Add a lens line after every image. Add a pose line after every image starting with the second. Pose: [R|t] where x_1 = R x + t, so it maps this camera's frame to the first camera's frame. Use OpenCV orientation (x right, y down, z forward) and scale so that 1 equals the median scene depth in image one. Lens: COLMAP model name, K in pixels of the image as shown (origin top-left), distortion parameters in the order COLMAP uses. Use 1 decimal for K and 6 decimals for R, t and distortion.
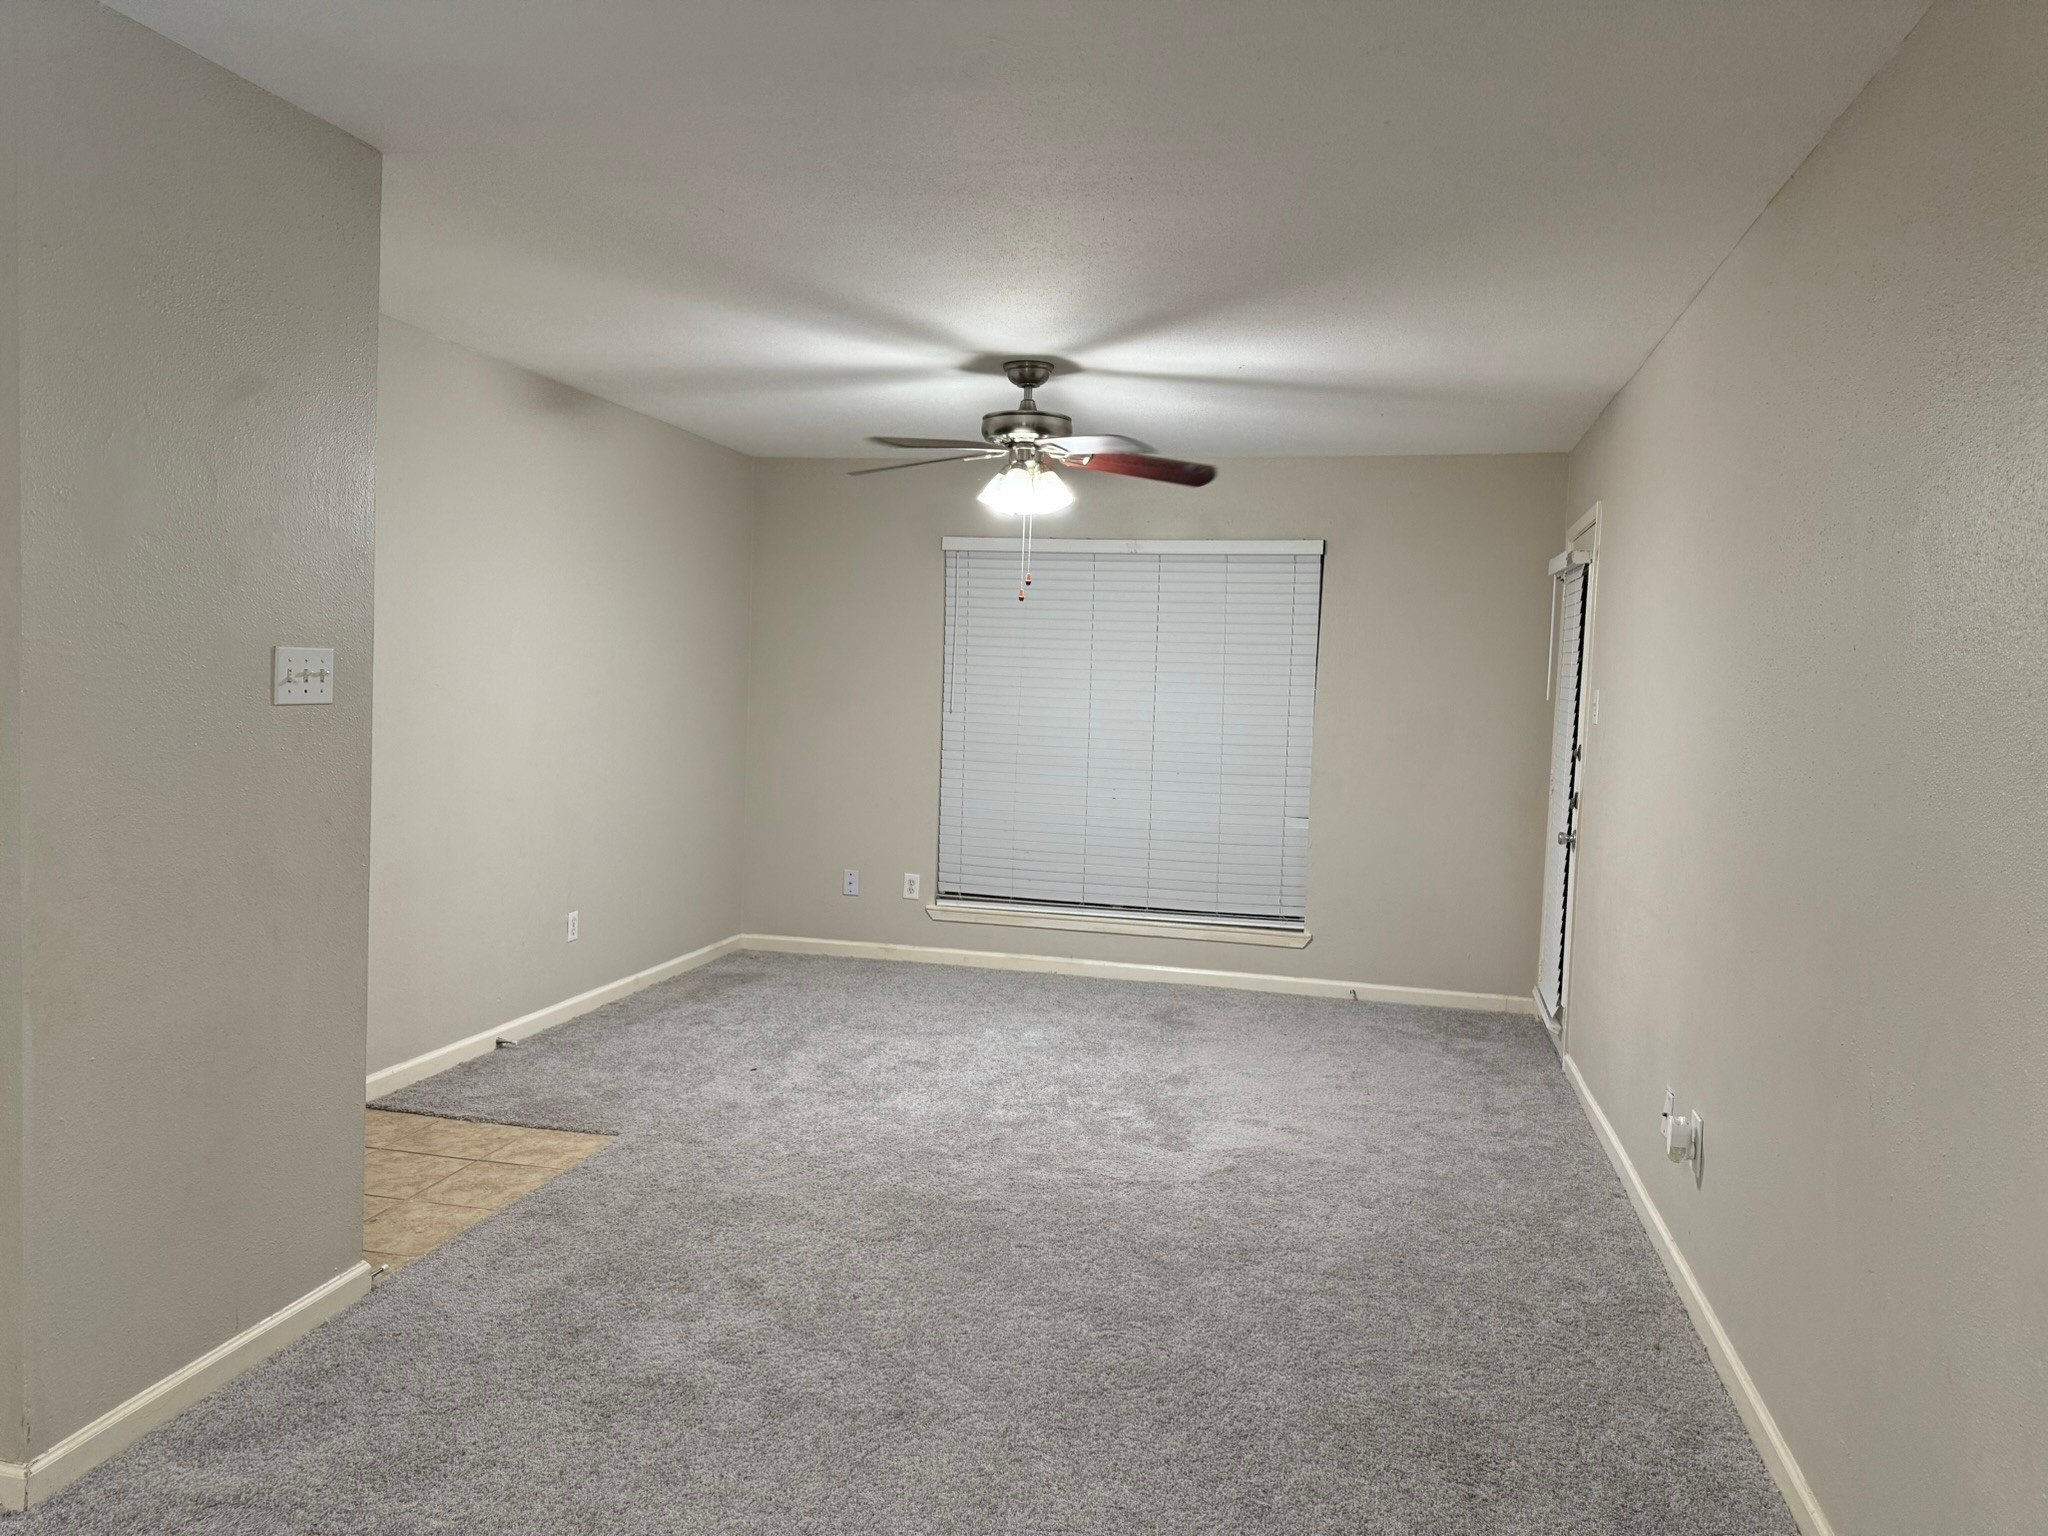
lens RADIAL K [[1461.6, 0, 1034.7], [0, 1461.6, 764.4], [0, 0, 1]] dist [0.045534, -0.048422]
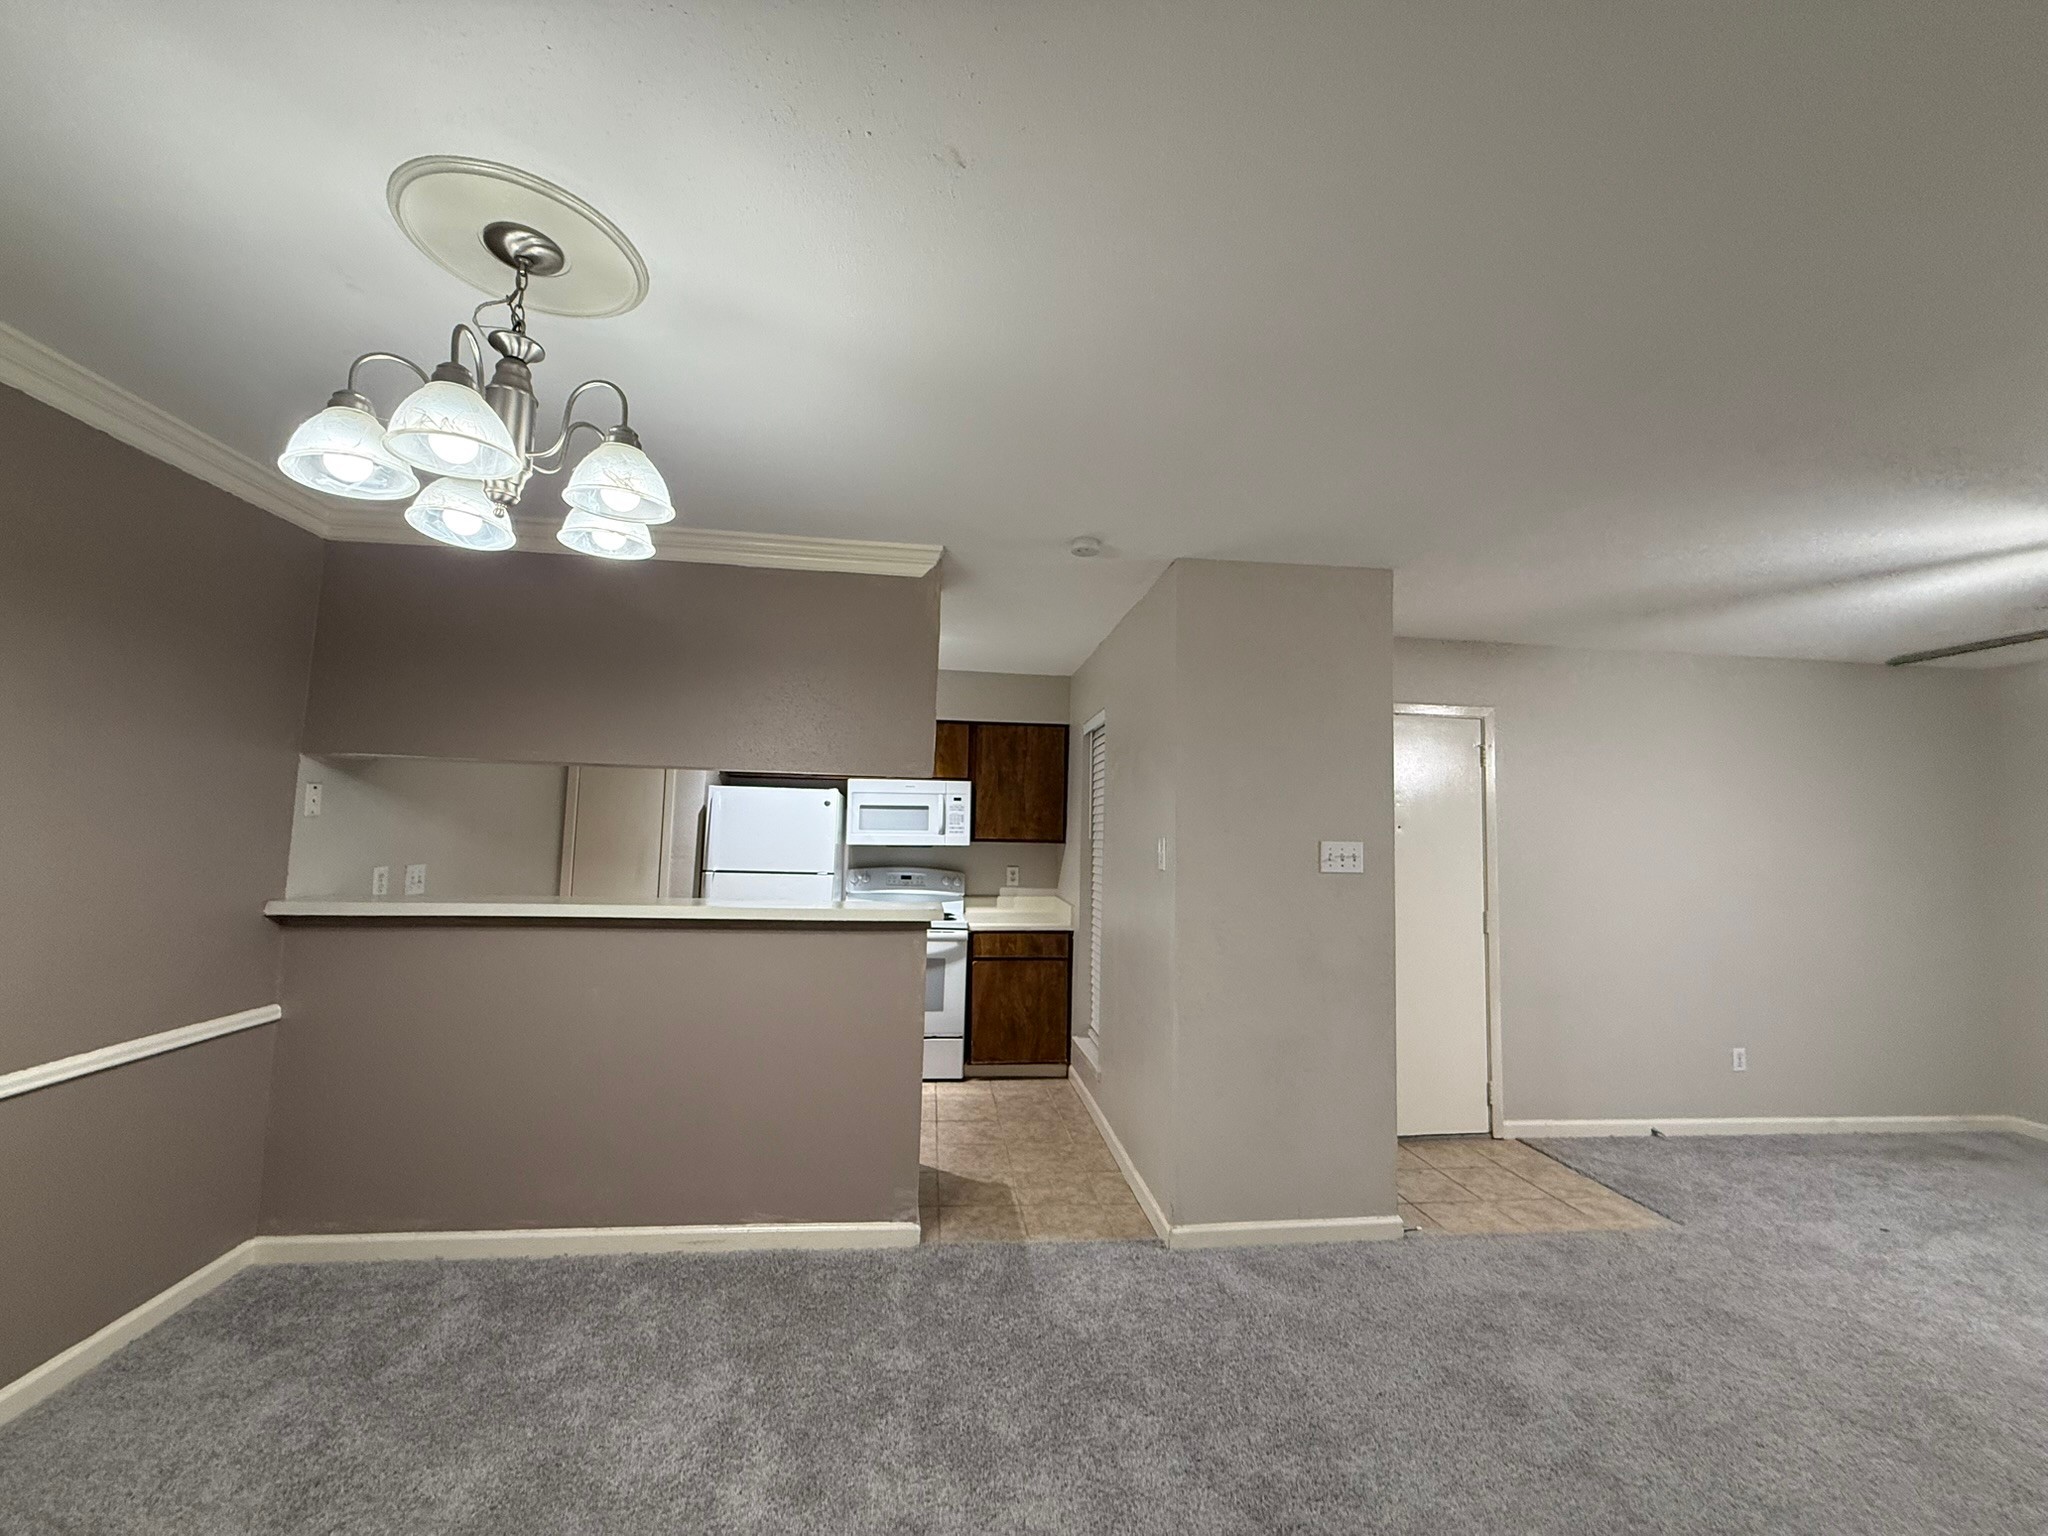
lens RADIAL K [[818.1, 0, 1017.4], [0, 818.1, 767.9], [0, 0, 1]] dist [0.008181, -0.001709]
pose [[0.332044, -0.103849, -0.937530, 0.271177], [-0.069153, 0.988566, -0.133994, -0.004270], [0.940726, 0.109325, 0.321066, 0.218529]]
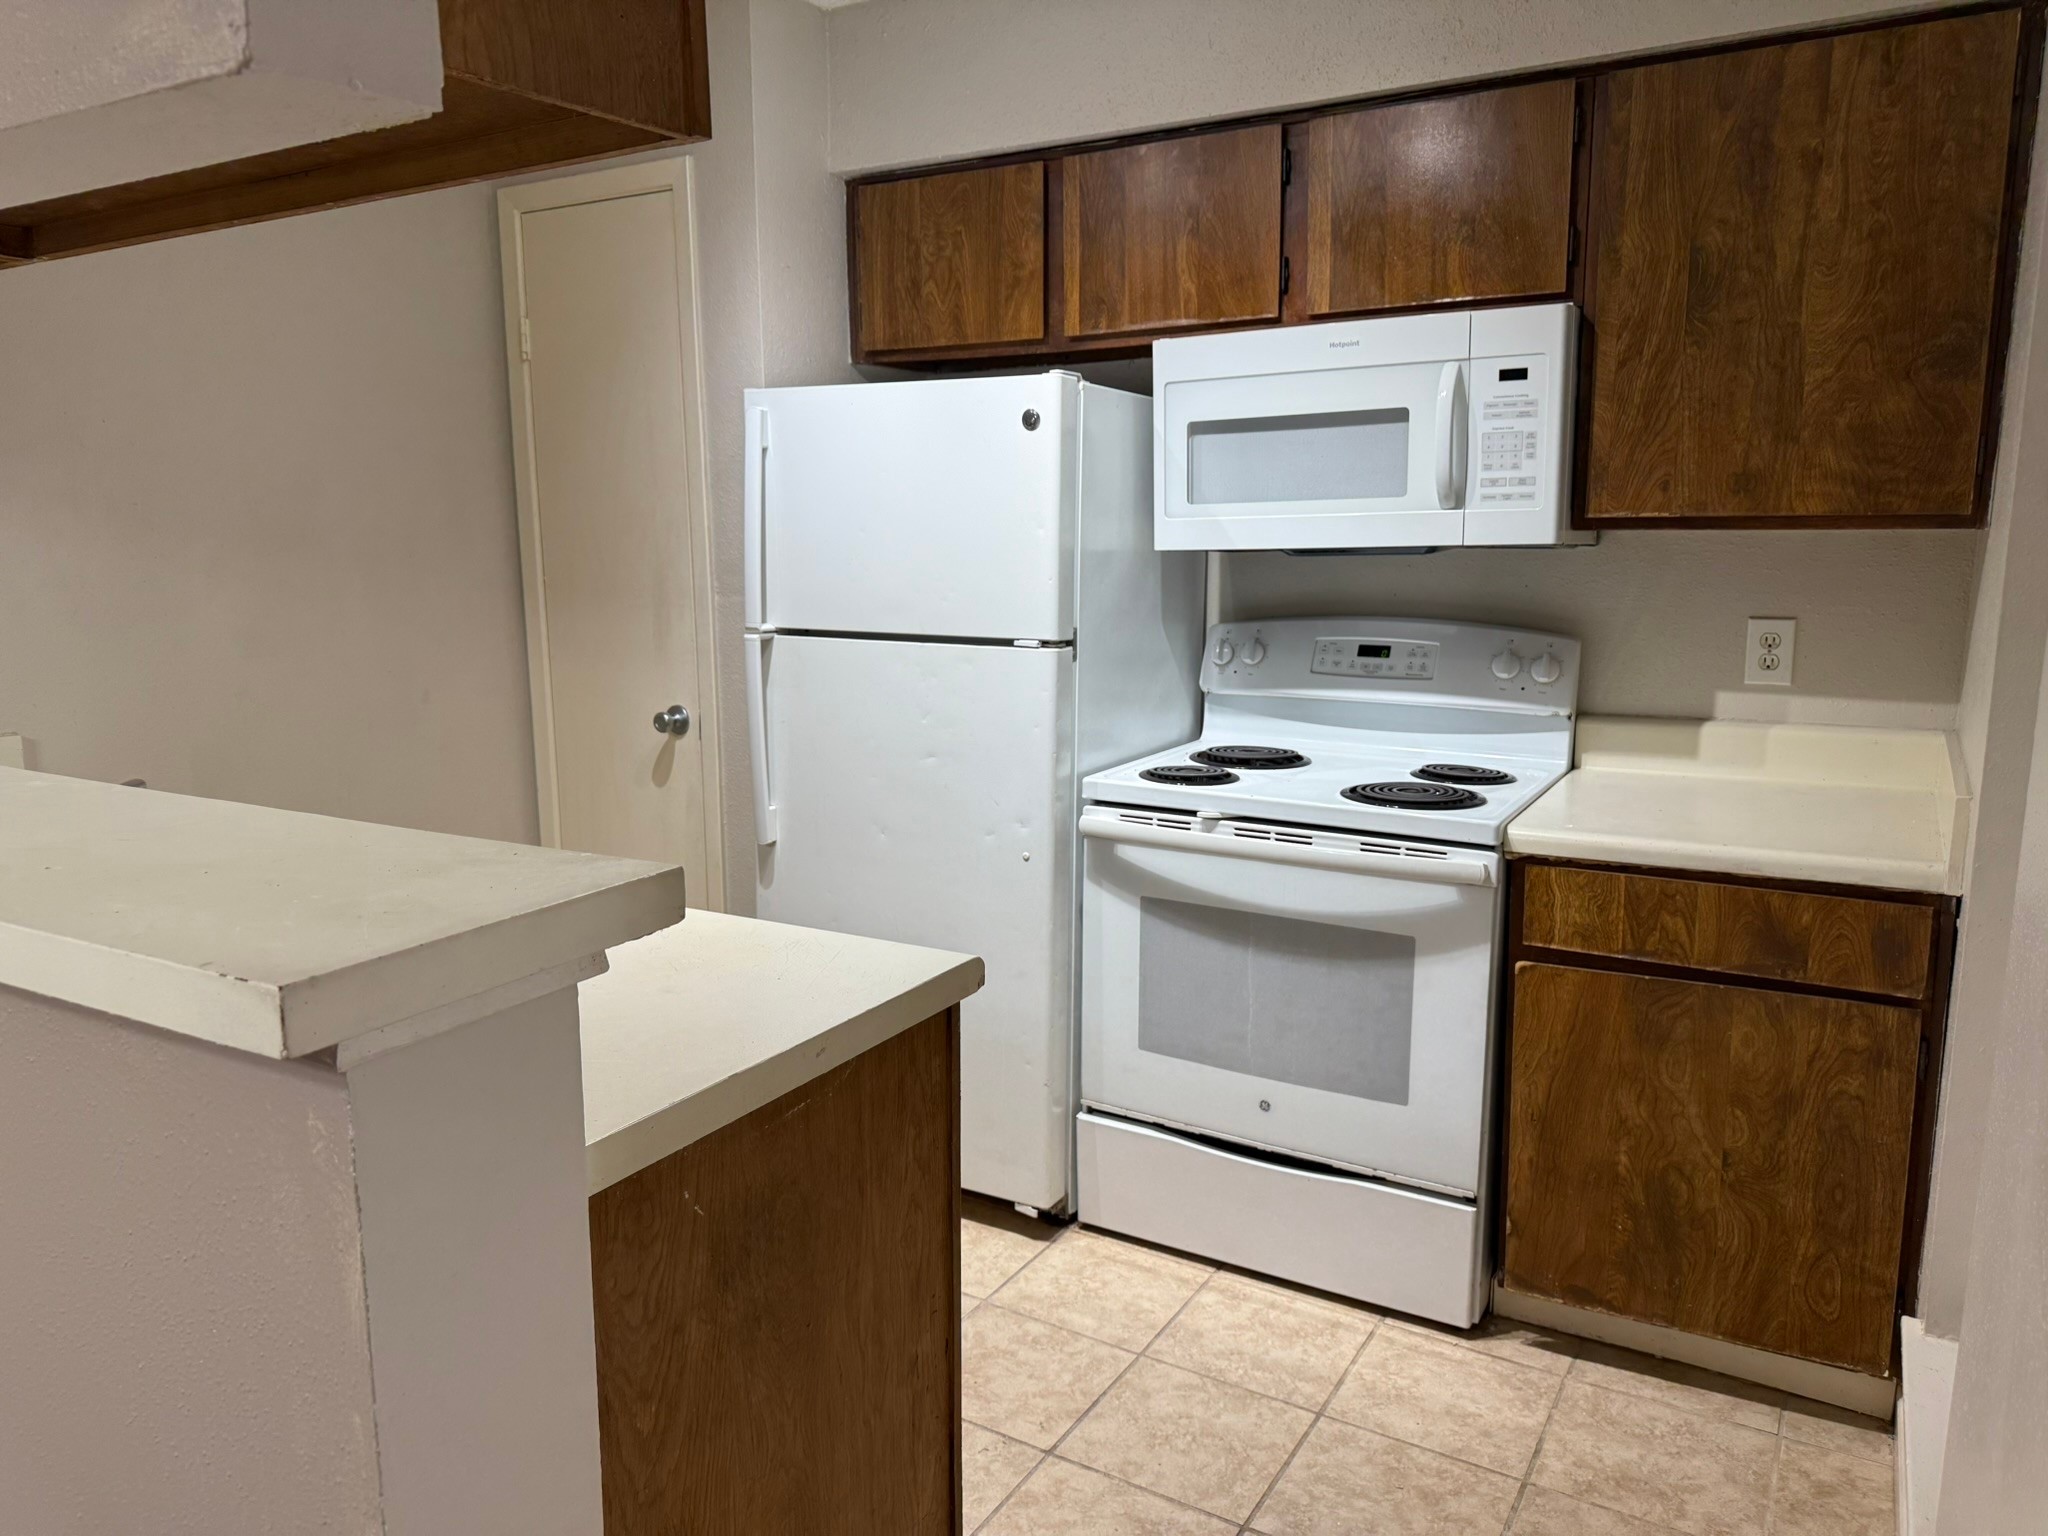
lens RADIAL K [[1461.6, 0, 1017.1], [0, 1461.6, 773.1], [0, 0, 1]] dist [0.045534, -0.048422]
pose [[-0.298127, 0.130366, -0.945582, -0.309485], [-0.063329, 0.985745, 0.155870, -0.039278], [0.952423, 0.106352, -0.285621, 0.559149]]
